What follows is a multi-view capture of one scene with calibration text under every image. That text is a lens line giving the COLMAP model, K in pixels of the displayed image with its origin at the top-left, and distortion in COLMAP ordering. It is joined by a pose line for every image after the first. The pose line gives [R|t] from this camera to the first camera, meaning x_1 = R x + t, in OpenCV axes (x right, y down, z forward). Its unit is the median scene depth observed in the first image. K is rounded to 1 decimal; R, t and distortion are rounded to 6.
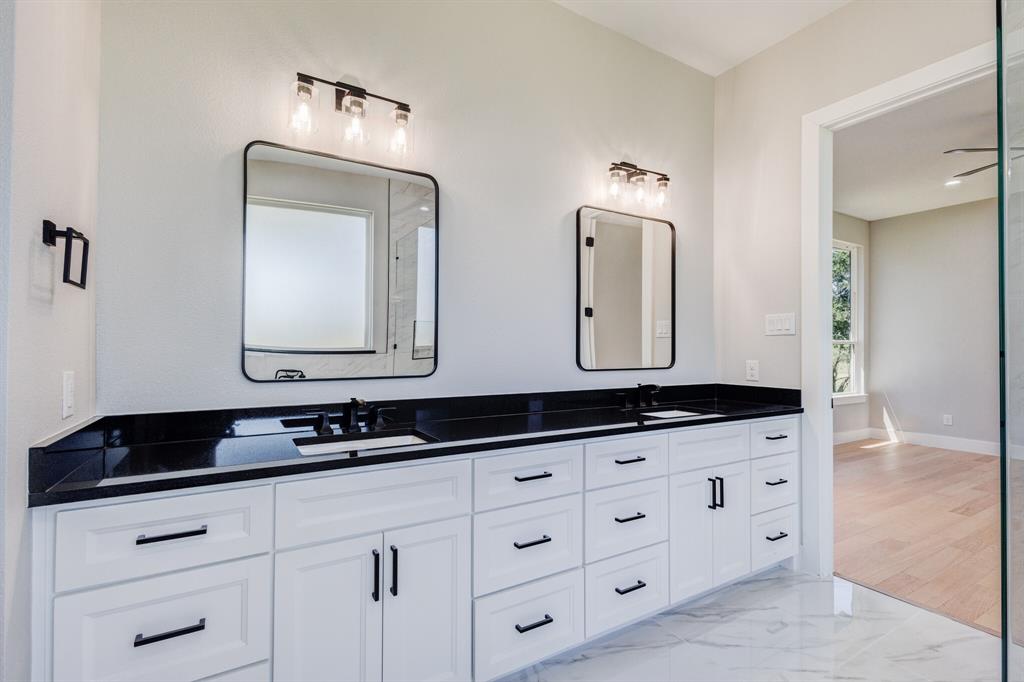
lens RADIAL K [[459.7, 0, 507.8], [0, 459.7, 341.8], [0, 0, 1]] dist [0.001364, 0.000043]
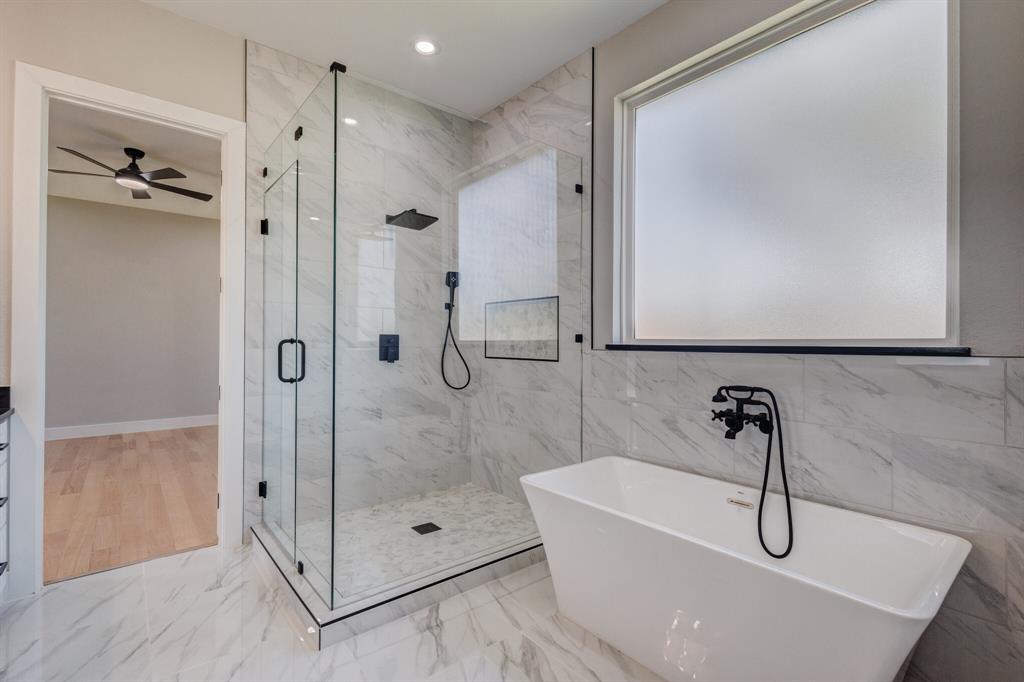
lens RADIAL K [[469.8, 0, 514.7], [0, 469.8, 340.5], [0, 0, 1]] dist [0.004082, -0.000646]
pose [[-0.166526, -0.002995, 0.986032, -0.367581], [-0.007985, 0.999967, 0.001689, 0.012503], [-0.986005, -0.007592, -0.166545, 0.244221]]
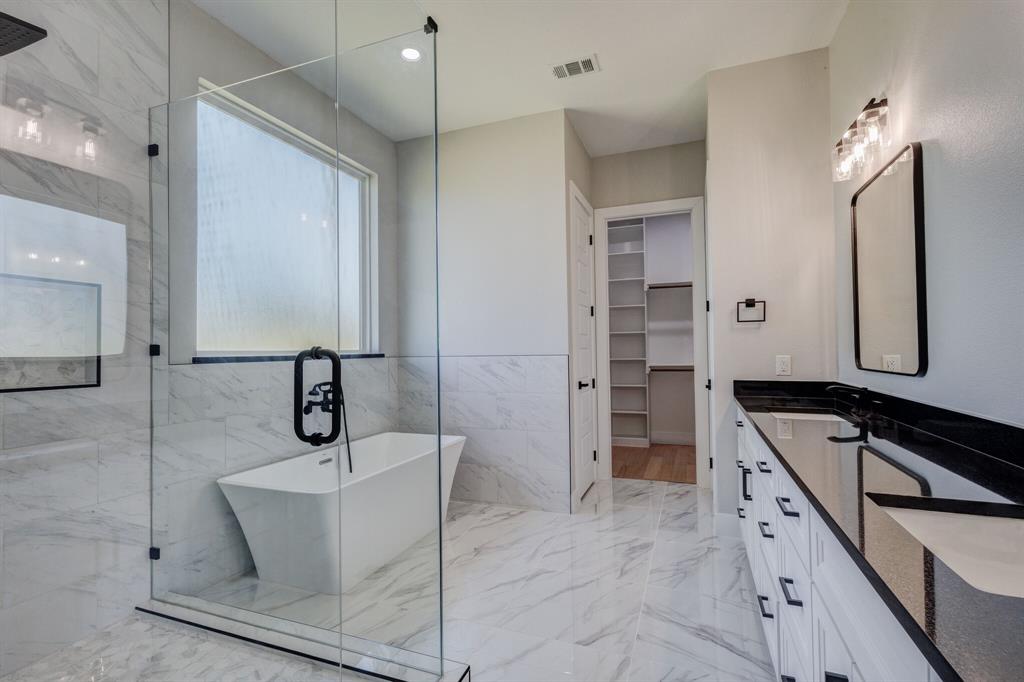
lens RADIAL K [[474.0, 0, 514.4], [0, 474.0, 340.9], [0, 0, 1]] dist [0.003982, 0.000106]
pose [[-0.774019, -0.008815, -0.633101, 0.796035], [0.009648, 0.999623, -0.025713, 0.019873], [0.633089, -0.026011, -0.773642, 0.993929]]
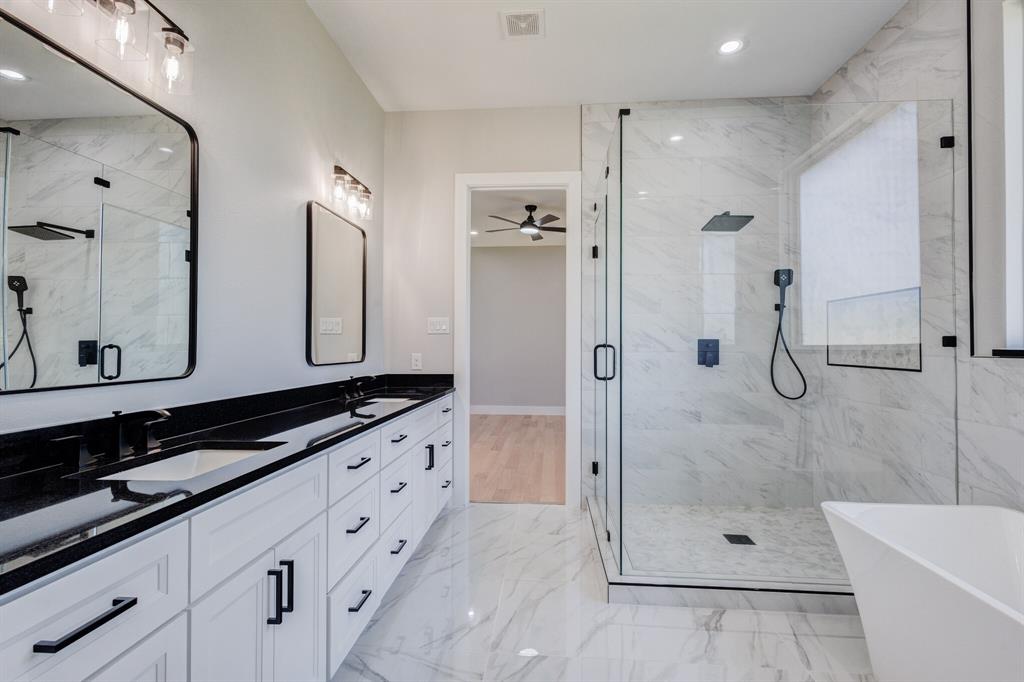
lens RADIAL K [[474.0, 0, 514.4], [0, 474.0, 340.9], [0, 0, 1]] dist [0.003982, 0.000106]
pose [[0.565245, 0.004128, 0.824913, -0.428014], [-0.001663, 0.999991, -0.003865, 0.011686], [-0.824921, 0.000813, 0.565247, 0.060084]]
